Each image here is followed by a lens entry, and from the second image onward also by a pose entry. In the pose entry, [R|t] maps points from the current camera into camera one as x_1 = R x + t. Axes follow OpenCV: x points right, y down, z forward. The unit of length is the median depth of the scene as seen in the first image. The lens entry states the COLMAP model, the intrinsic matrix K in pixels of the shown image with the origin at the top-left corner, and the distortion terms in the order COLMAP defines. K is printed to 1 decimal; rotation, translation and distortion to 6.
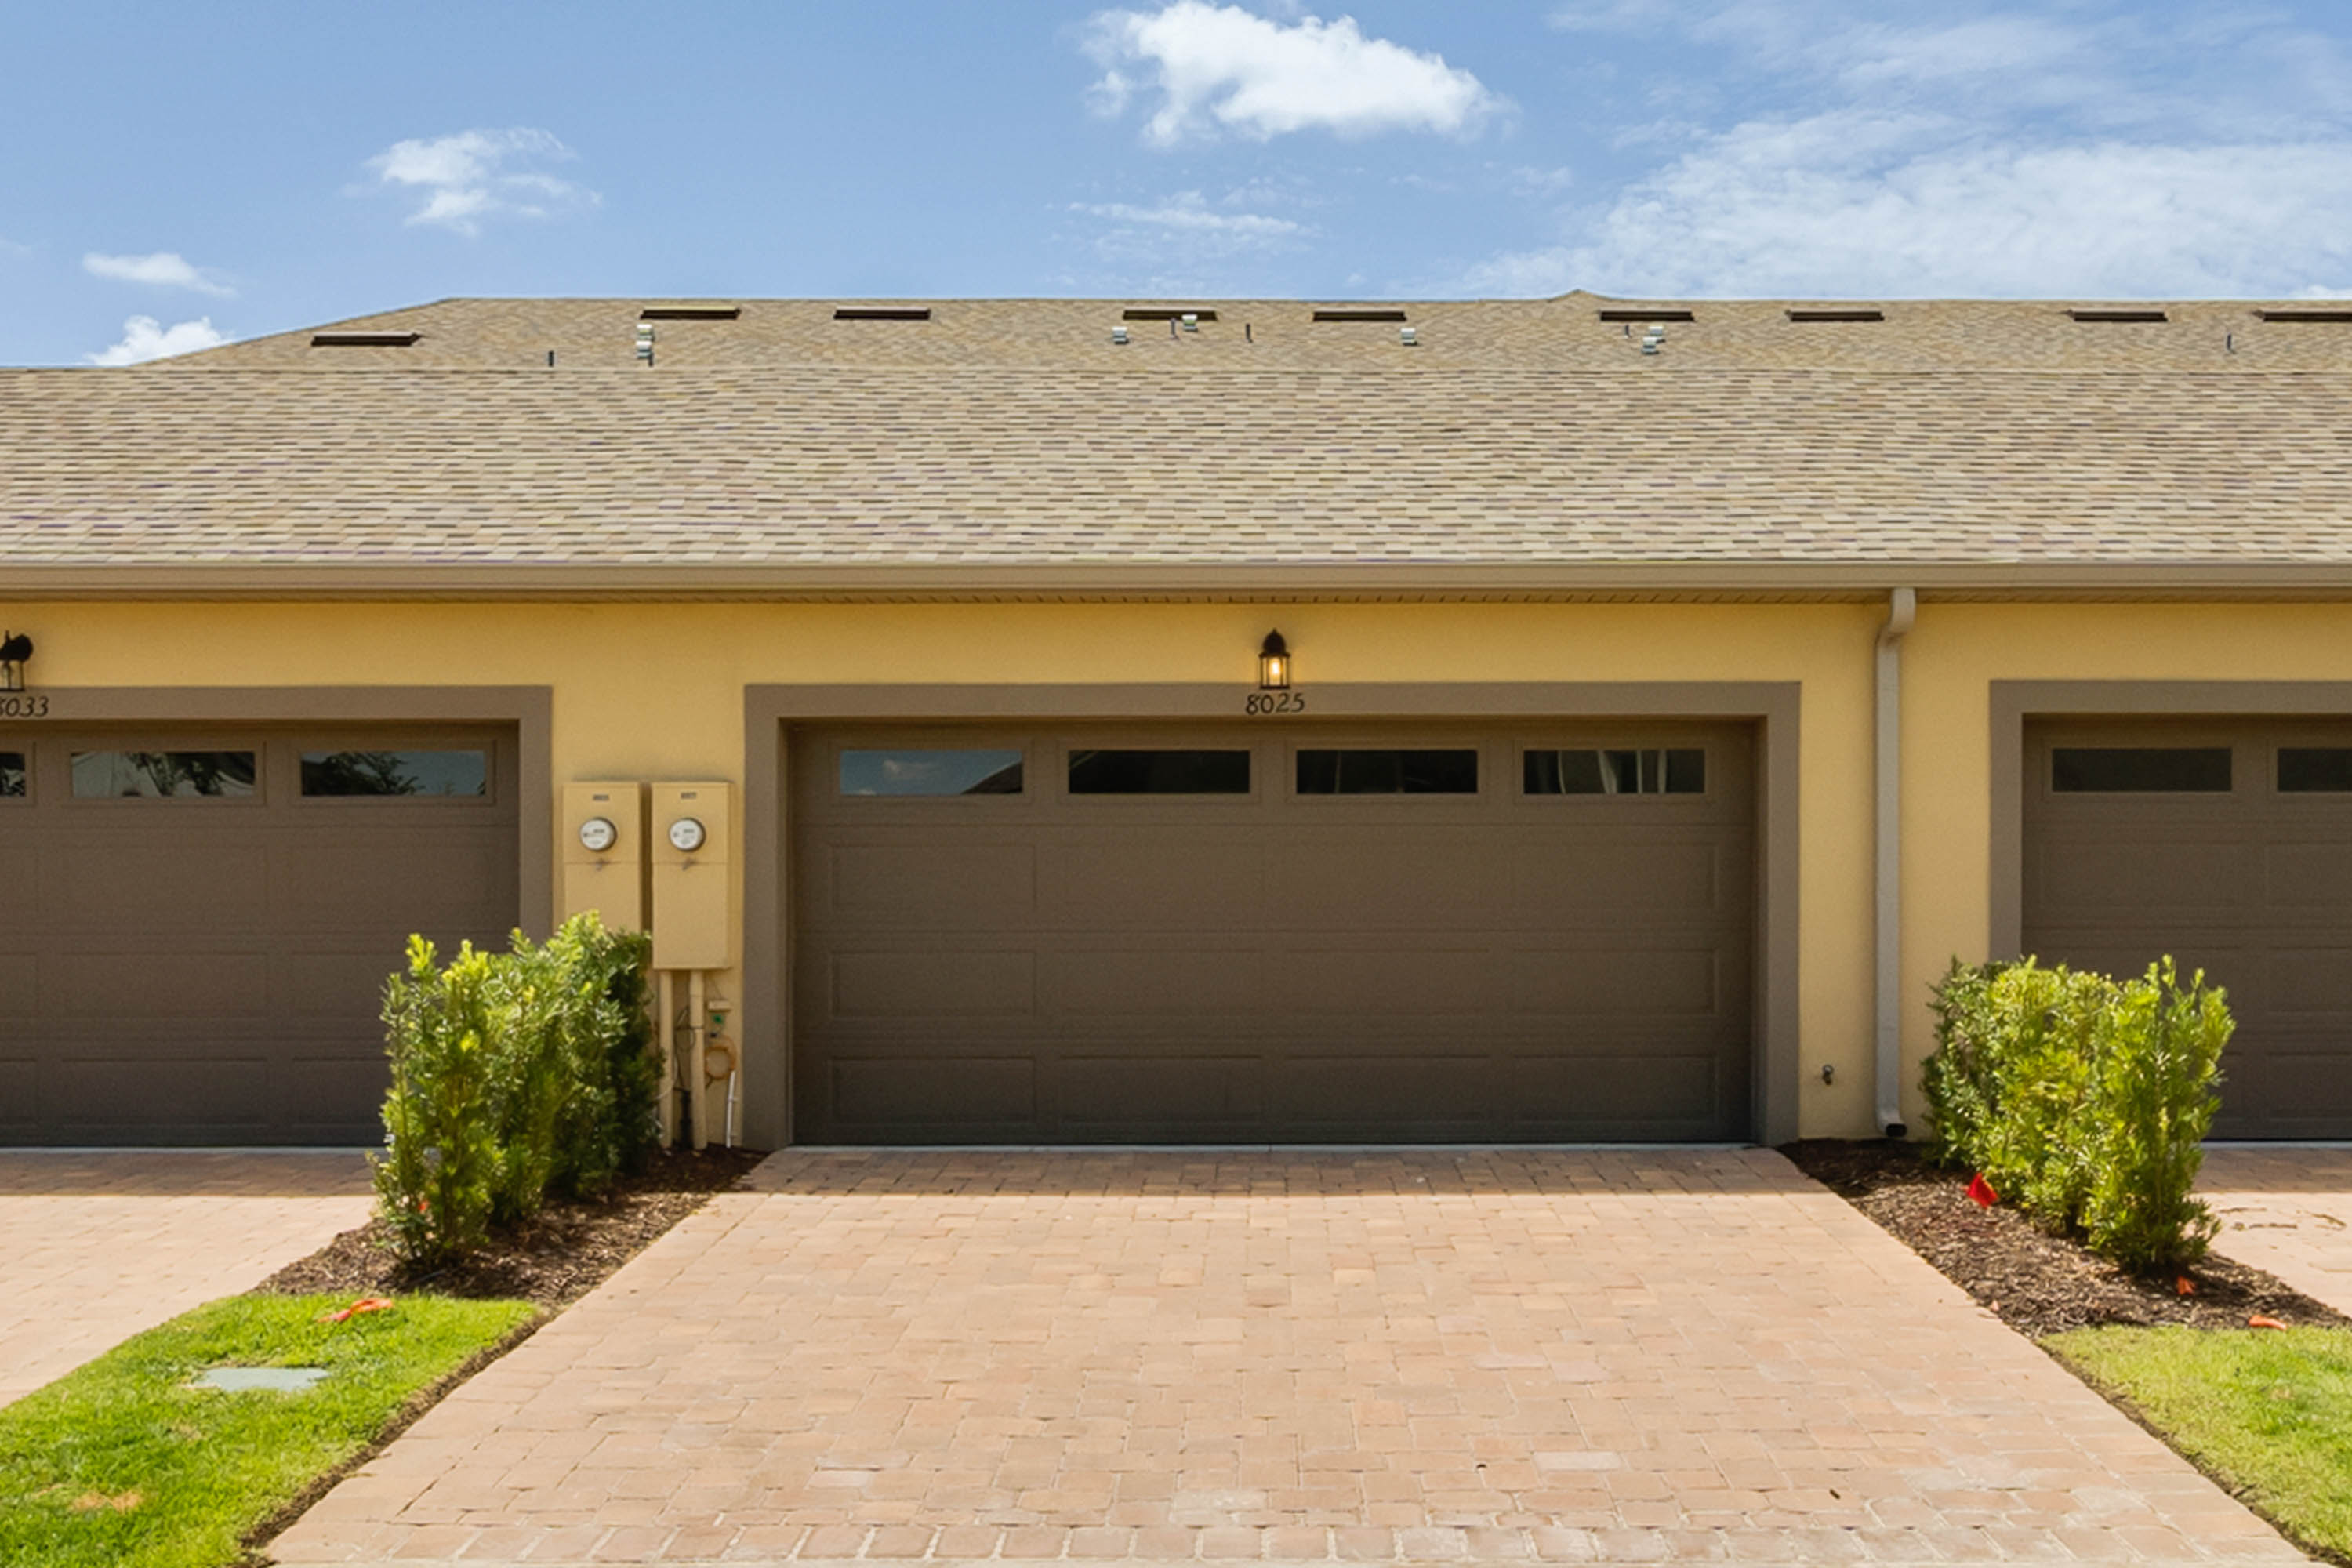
lens RADIAL K [[1144.8, 0, 1176.0], [0, 1144.8, 820.1], [0, 0, 1]] dist [-0.001813, -0.001191]
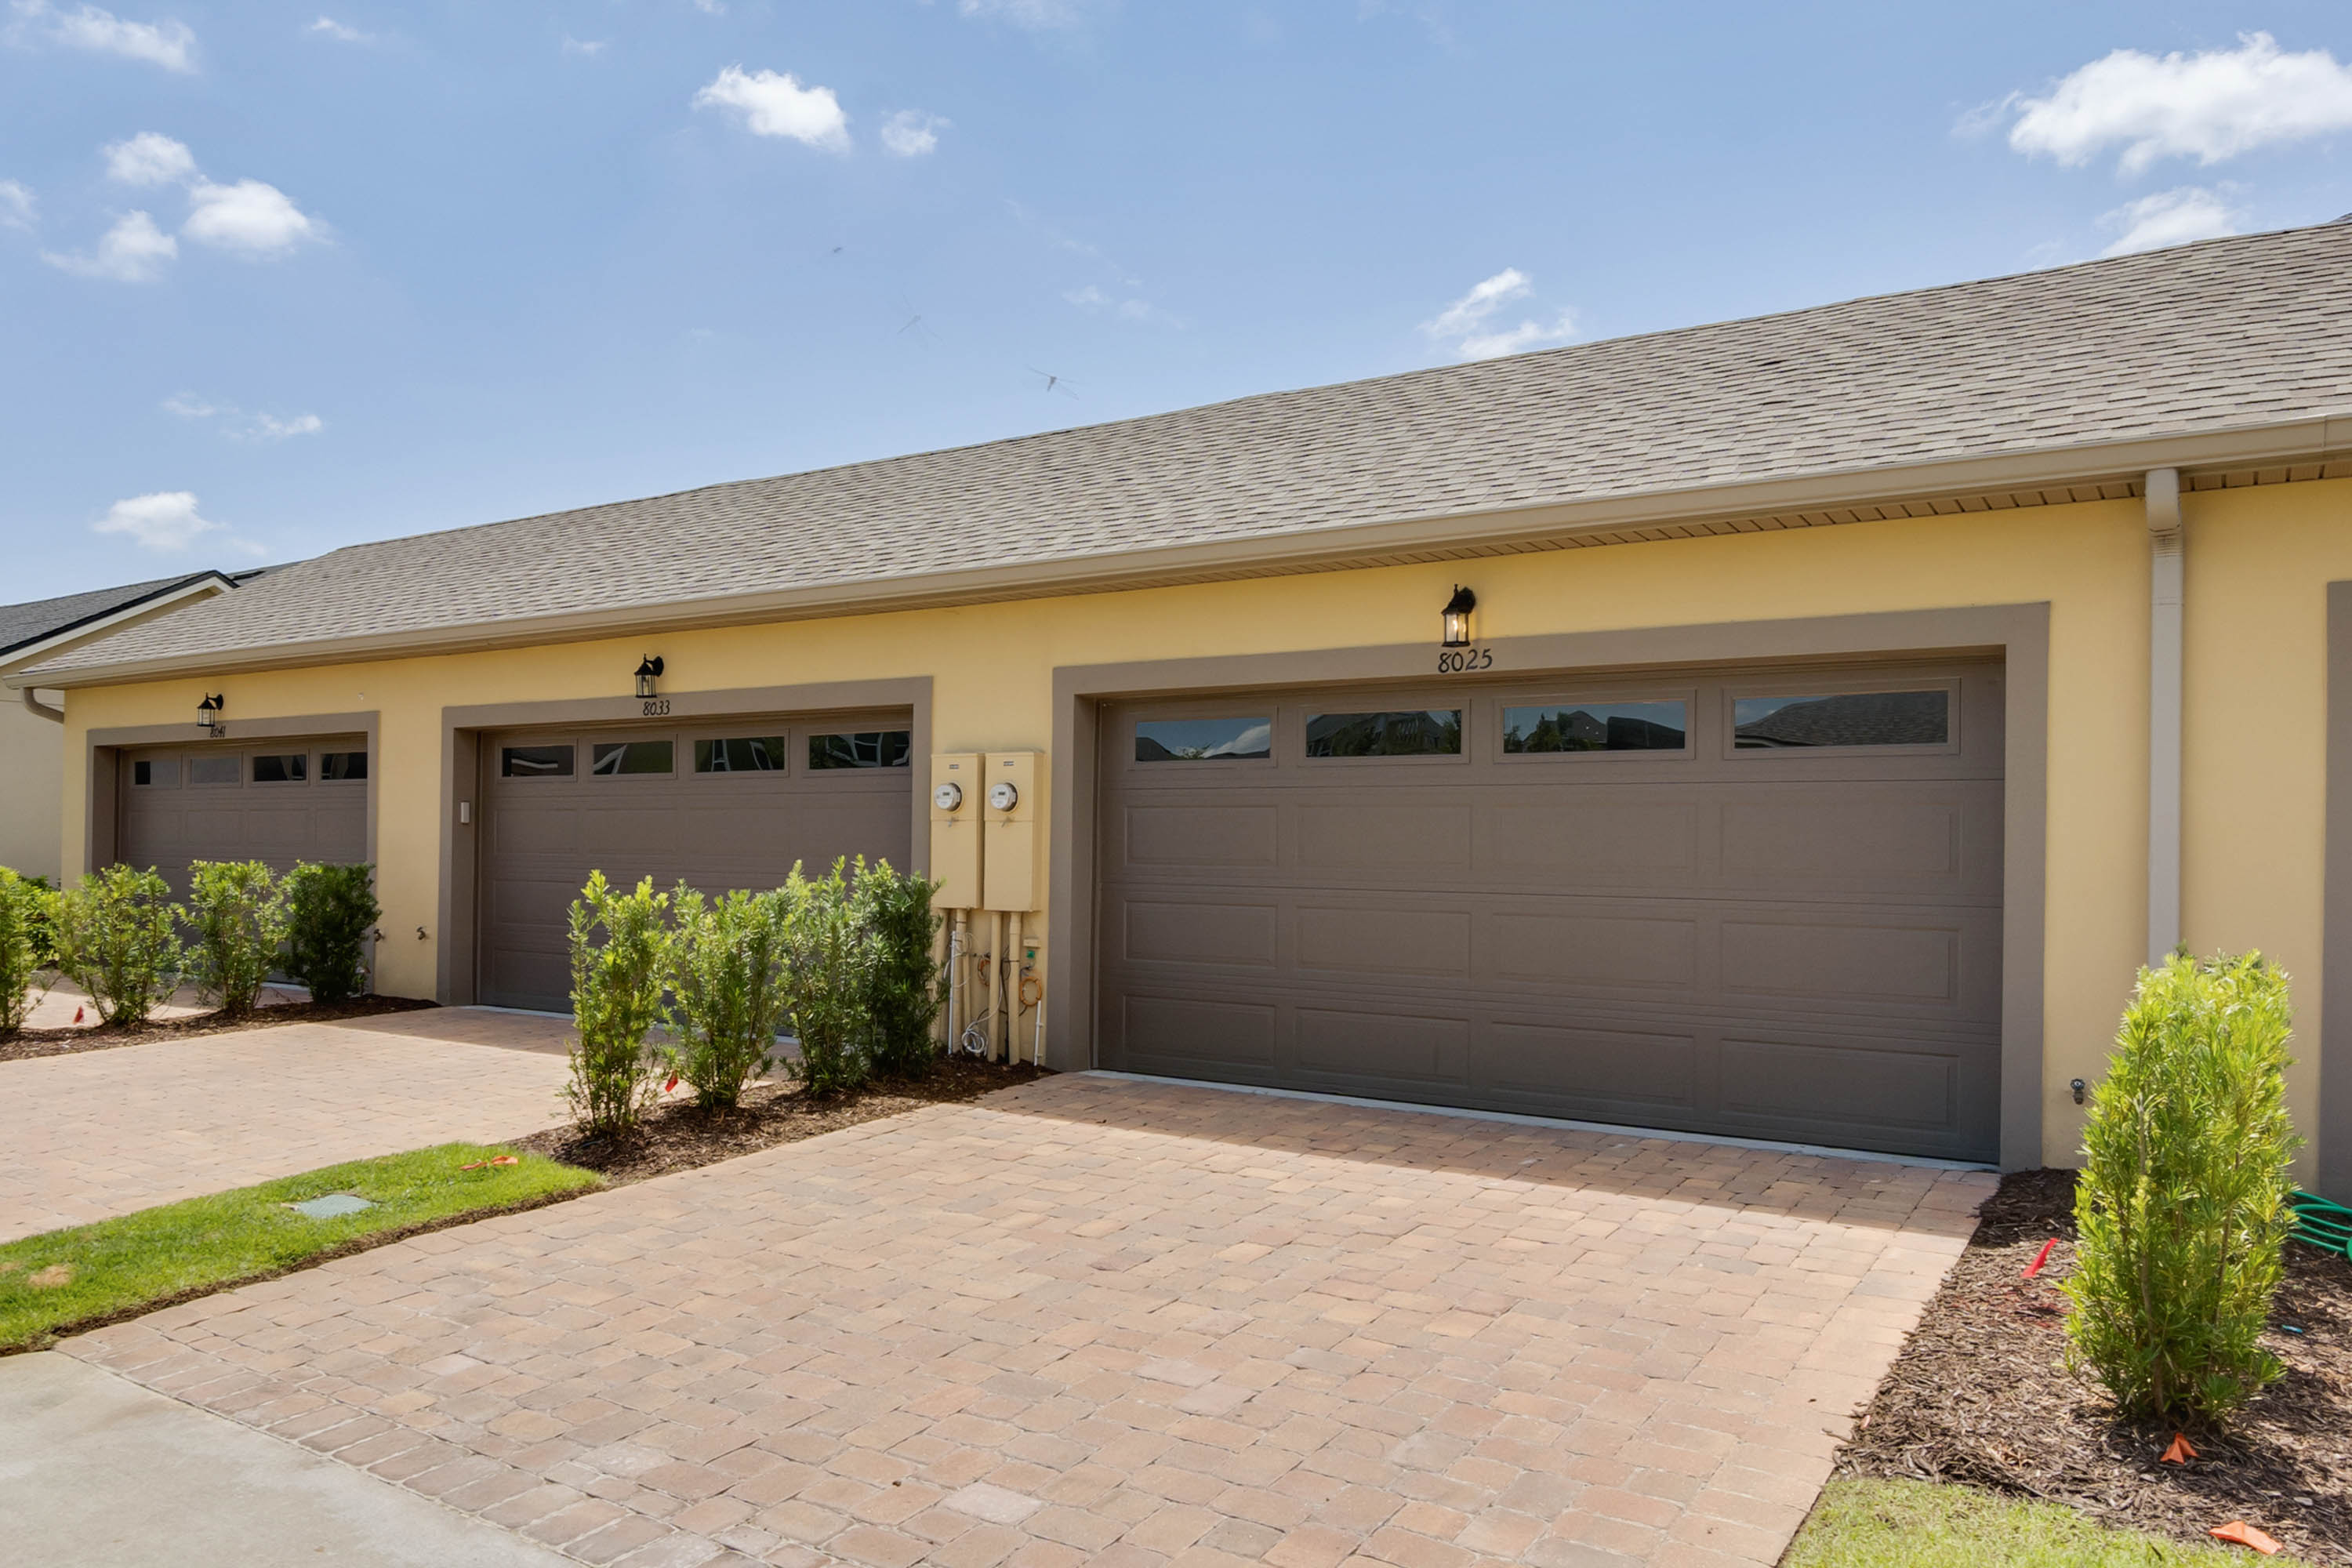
lens RADIAL K [[1051.0, 0, 1176.0], [0, 1051.0, 784.0], [0, 0, 1]] dist [-0.000530, 0.000412]
pose [[0.938977, -0.004964, -0.343944, 0.169787], [0.004032, 0.999986, -0.003423, 0.006156], [0.343956, 0.001827, 0.938984, 0.069496]]
